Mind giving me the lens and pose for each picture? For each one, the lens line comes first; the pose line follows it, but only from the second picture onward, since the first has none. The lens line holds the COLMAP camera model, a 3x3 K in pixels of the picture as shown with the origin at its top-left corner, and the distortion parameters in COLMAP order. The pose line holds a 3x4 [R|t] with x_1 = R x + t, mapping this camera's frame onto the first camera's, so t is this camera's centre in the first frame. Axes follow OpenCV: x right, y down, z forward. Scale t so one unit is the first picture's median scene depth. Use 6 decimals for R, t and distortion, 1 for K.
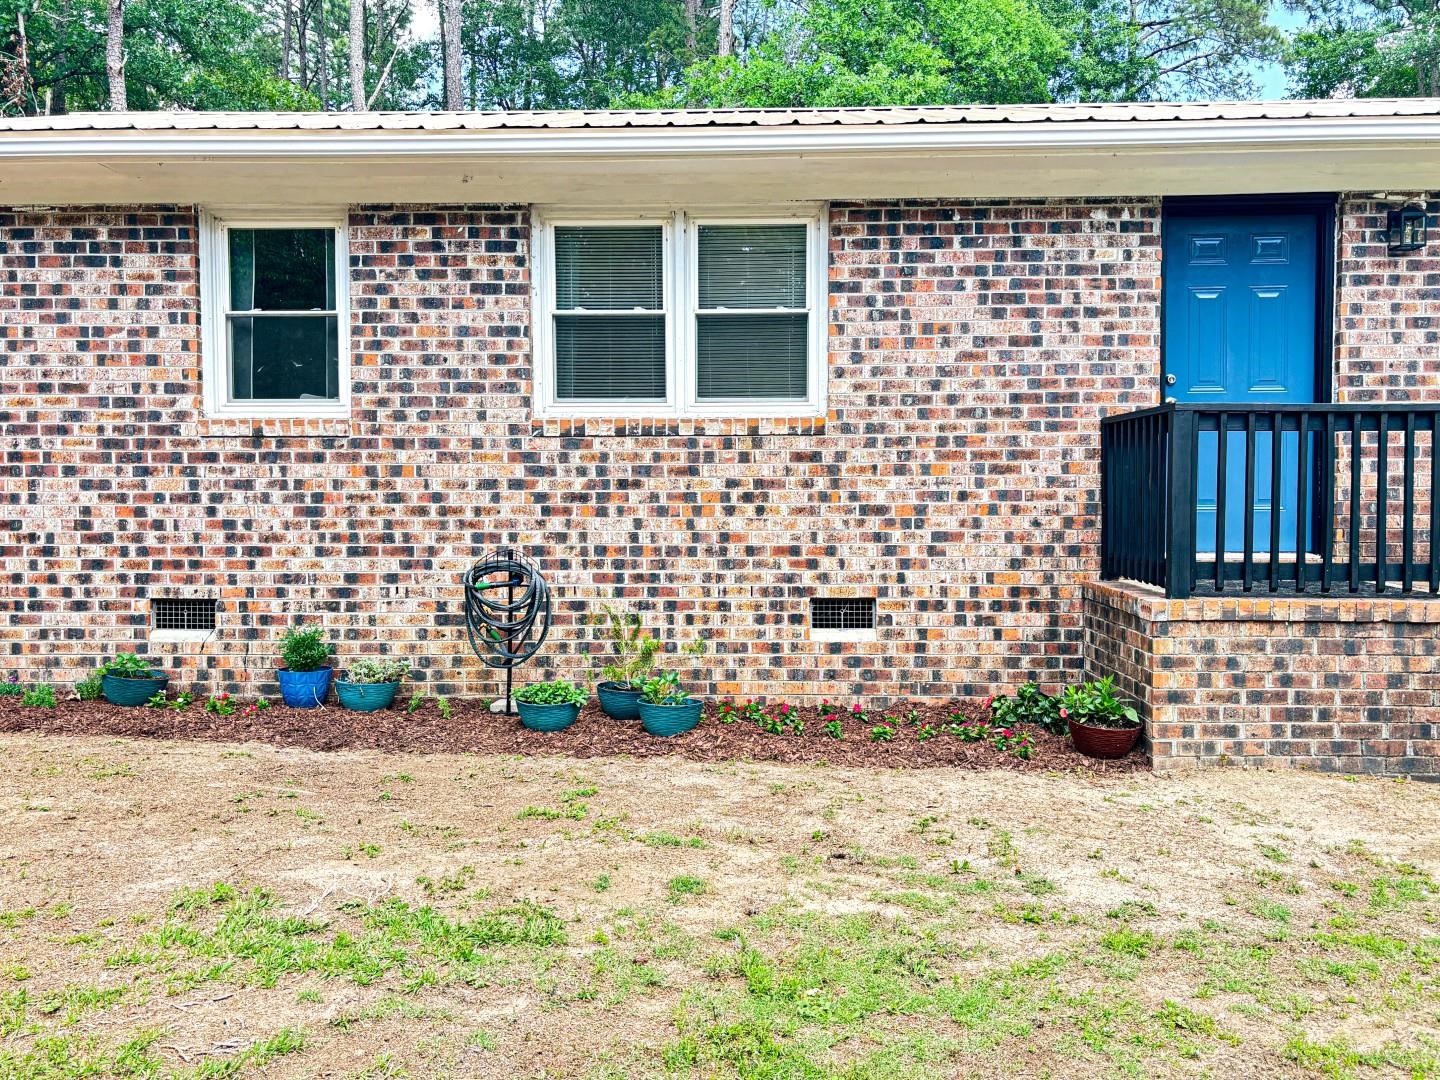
lens RADIAL K [[1220.7, 0, 725.7], [0, 1220.7, 550.5], [0, 0, 1]] dist [0.142276, -0.284655]
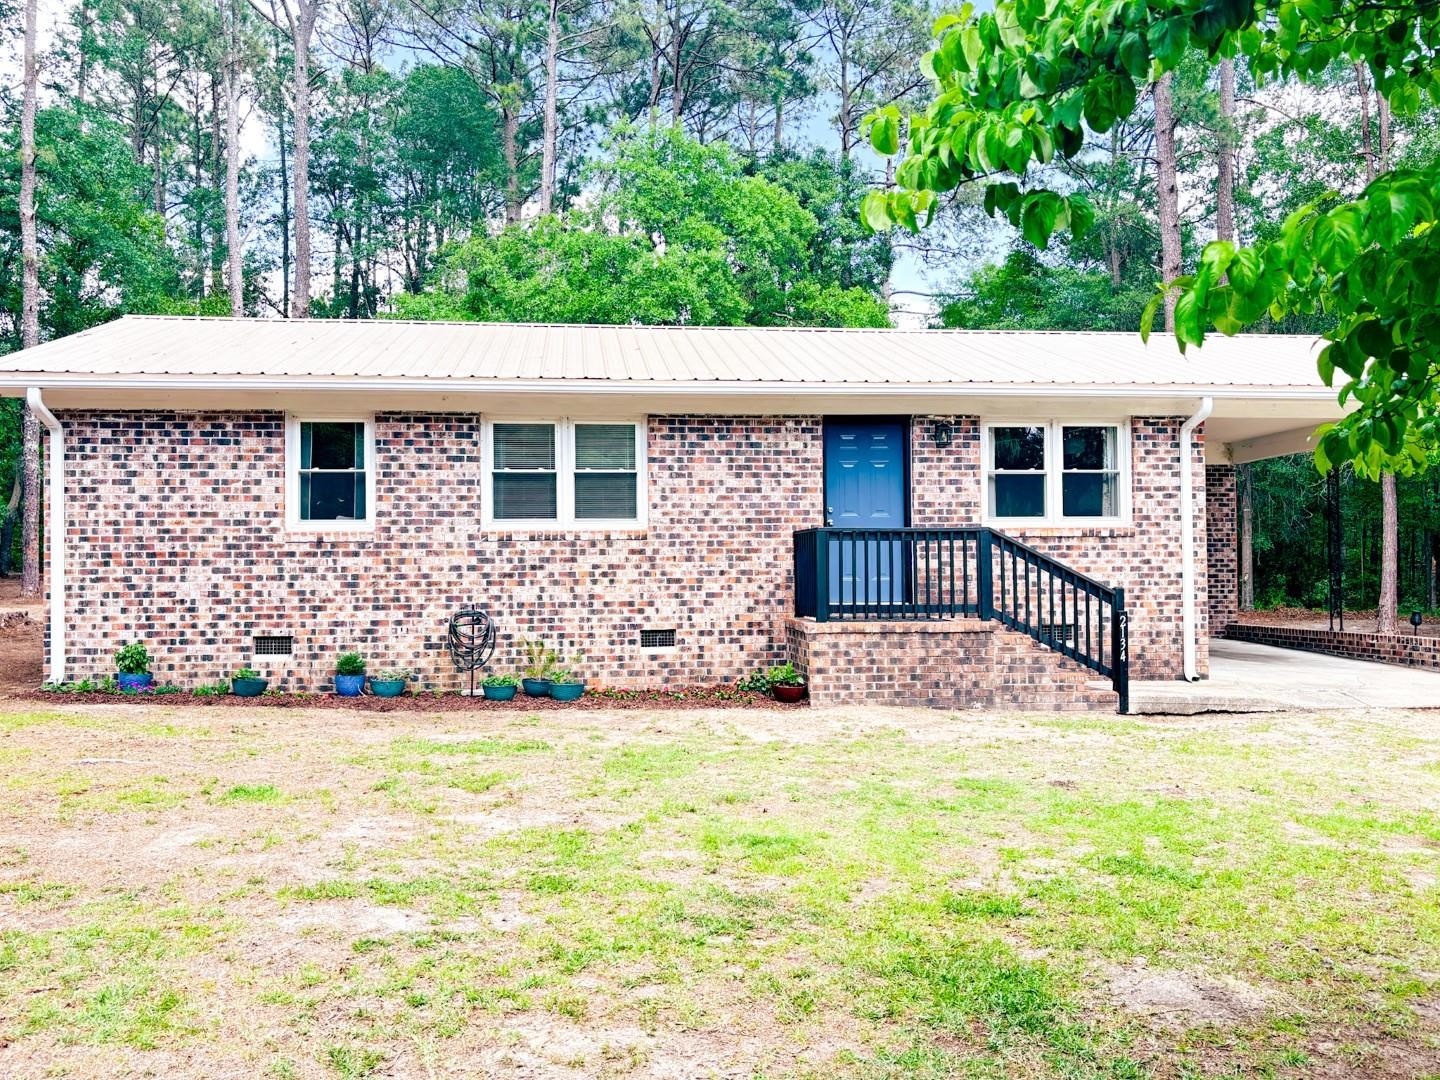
lens RADIAL K [[1220.7, 0, 725.7], [0, 1220.7, 550.5], [0, 0, 1]] dist [0.142276, -0.284655]
pose [[0.987319, -0.003939, 0.158701, -0.091429], [0.014040, 0.997941, -0.062580, 0.036542], [-0.158128, 0.064015, 0.985341, -0.803713]]
